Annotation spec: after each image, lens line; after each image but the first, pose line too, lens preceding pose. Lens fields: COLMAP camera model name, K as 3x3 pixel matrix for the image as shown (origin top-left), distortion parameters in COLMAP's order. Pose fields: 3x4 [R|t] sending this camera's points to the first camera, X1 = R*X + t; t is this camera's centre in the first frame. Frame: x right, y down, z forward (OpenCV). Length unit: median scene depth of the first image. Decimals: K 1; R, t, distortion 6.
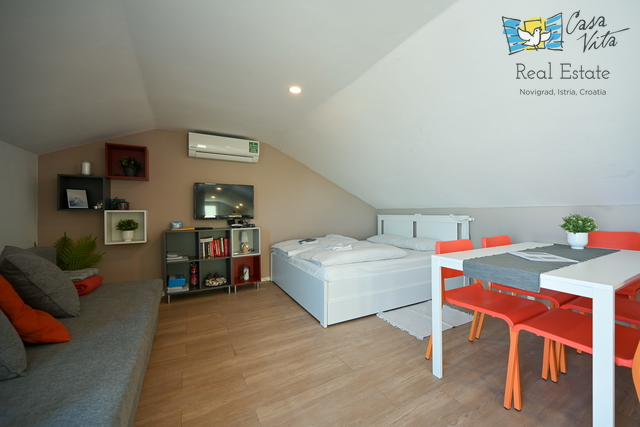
lens RADIAL K [[250.7, 0, 323.3], [0, 250.7, 213.7], [0, 0, 1]] dist [0.001319, -0.000724]
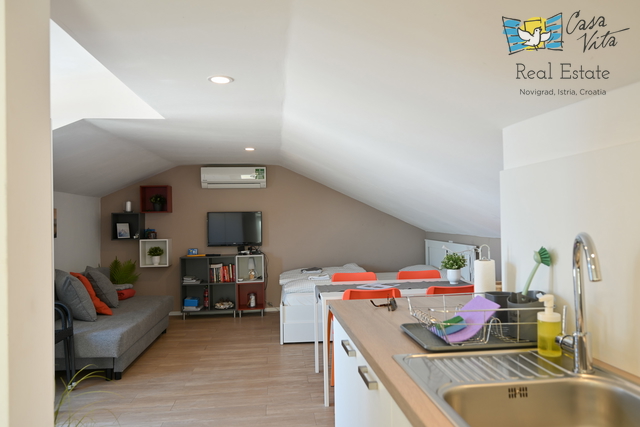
lens RADIAL K [[462.6, 0, 326.0], [0, 462.6, 215.4], [0, 0, 1]] dist [-0.010294, 0.003378]
pose [[0.921510, -0.012943, -0.388138, 0.877004], [0.008787, 0.999883, -0.012482, -0.097750], [0.388255, 0.008091, 0.921517, -0.759878]]
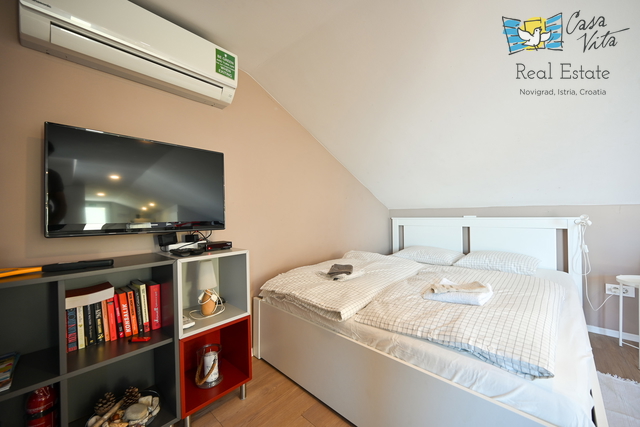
lens RADIAL K [[250.7, 0, 322.1], [0, 250.7, 212.4], [0, 0, 1]] dist [0.001319, -0.000724]
pose [[0.950891, -0.004196, 0.309498, -0.333661], [0.010568, 0.999765, -0.018917, 0.001504], [-0.309346, 0.021258, 0.950712, 0.708381]]
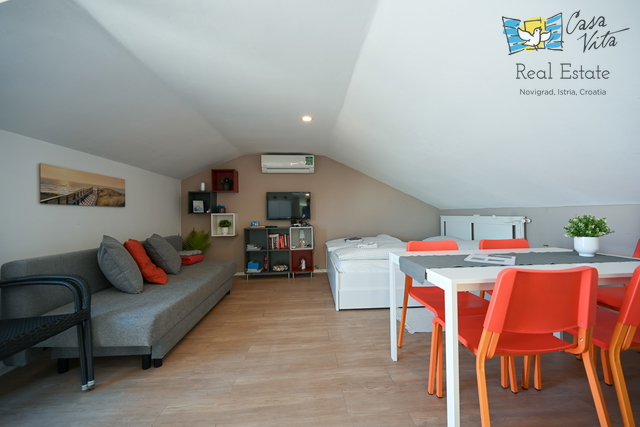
lens RADIAL K [[250.7, 0, 324.2], [0, 250.7, 213.2], [0, 0, 1]] dist [0.001319, -0.000724]
pose [[0.908549, -0.007701, -0.417708, 0.384414], [0.005564, 0.999964, -0.006334, -0.002933], [0.417742, 0.003430, 0.908559, -0.094733]]
